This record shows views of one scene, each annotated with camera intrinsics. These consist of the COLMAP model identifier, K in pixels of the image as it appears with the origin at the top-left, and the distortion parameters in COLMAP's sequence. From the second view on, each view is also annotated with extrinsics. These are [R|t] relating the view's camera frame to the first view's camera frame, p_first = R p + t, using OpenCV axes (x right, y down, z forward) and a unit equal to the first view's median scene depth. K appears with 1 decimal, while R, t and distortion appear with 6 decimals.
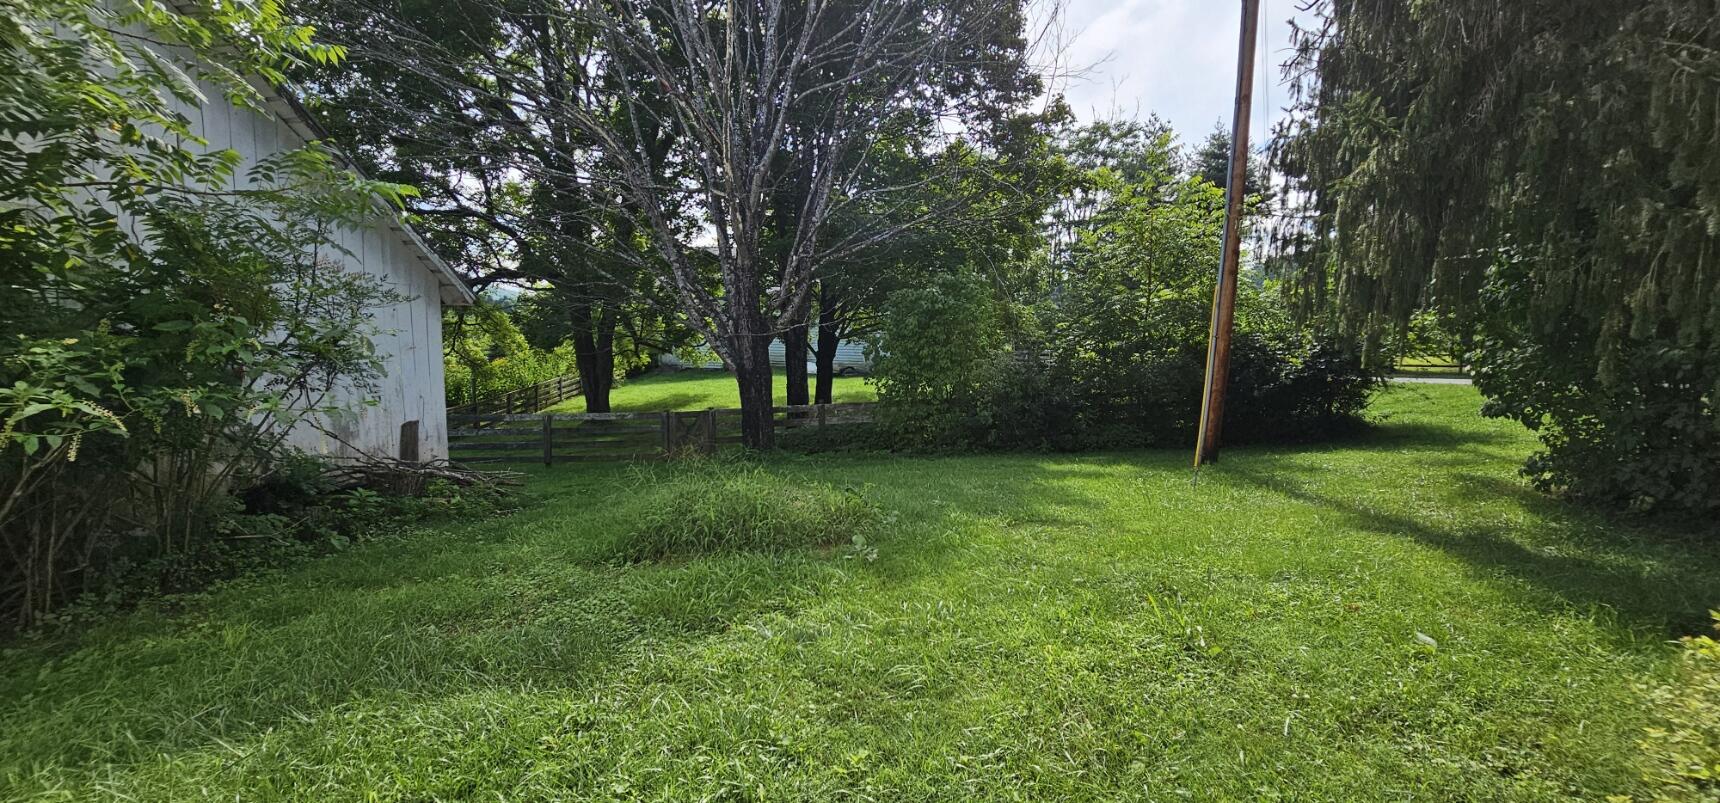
lens RADIAL K [[706.1, 0, 859.7], [0, 706.1, 407.1], [0, 0, 1]] dist [0.002088, -0.000364]
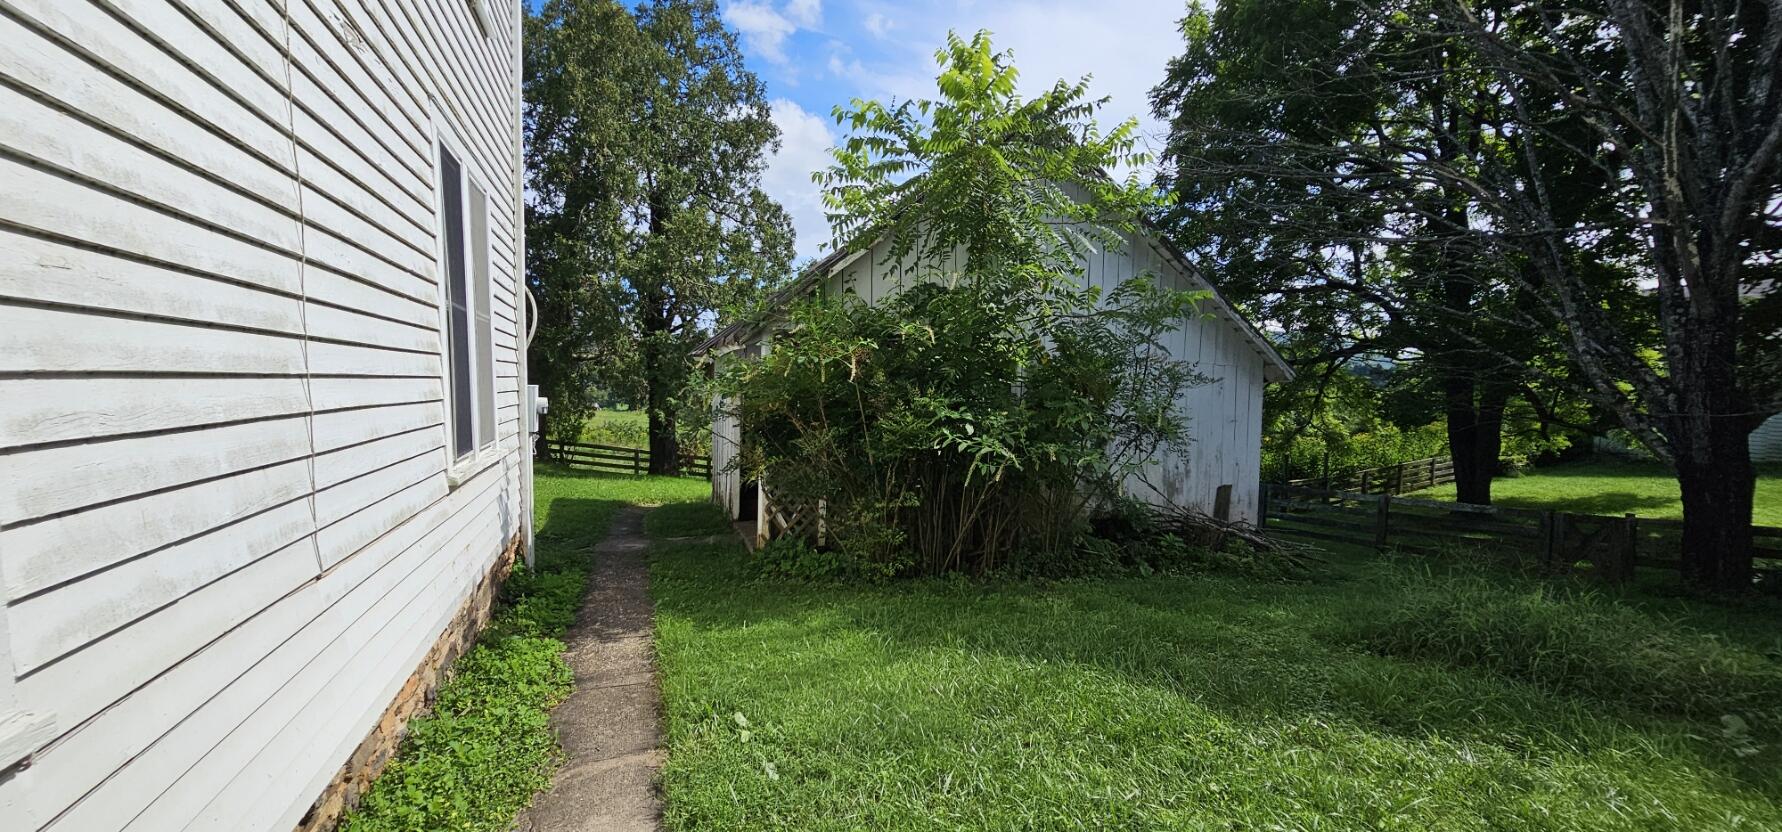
lens RADIAL K [[731.6, 0, 891.5], [0, 731.6, 414.3], [0, 0, 1]] dist [0.002088, -0.000364]
pose [[0.478050, 0.020136, -0.878102, 0.141240], [-0.100378, 0.994440, -0.031844, -0.001886], [0.872578, 0.103366, 0.477413, -0.044585]]
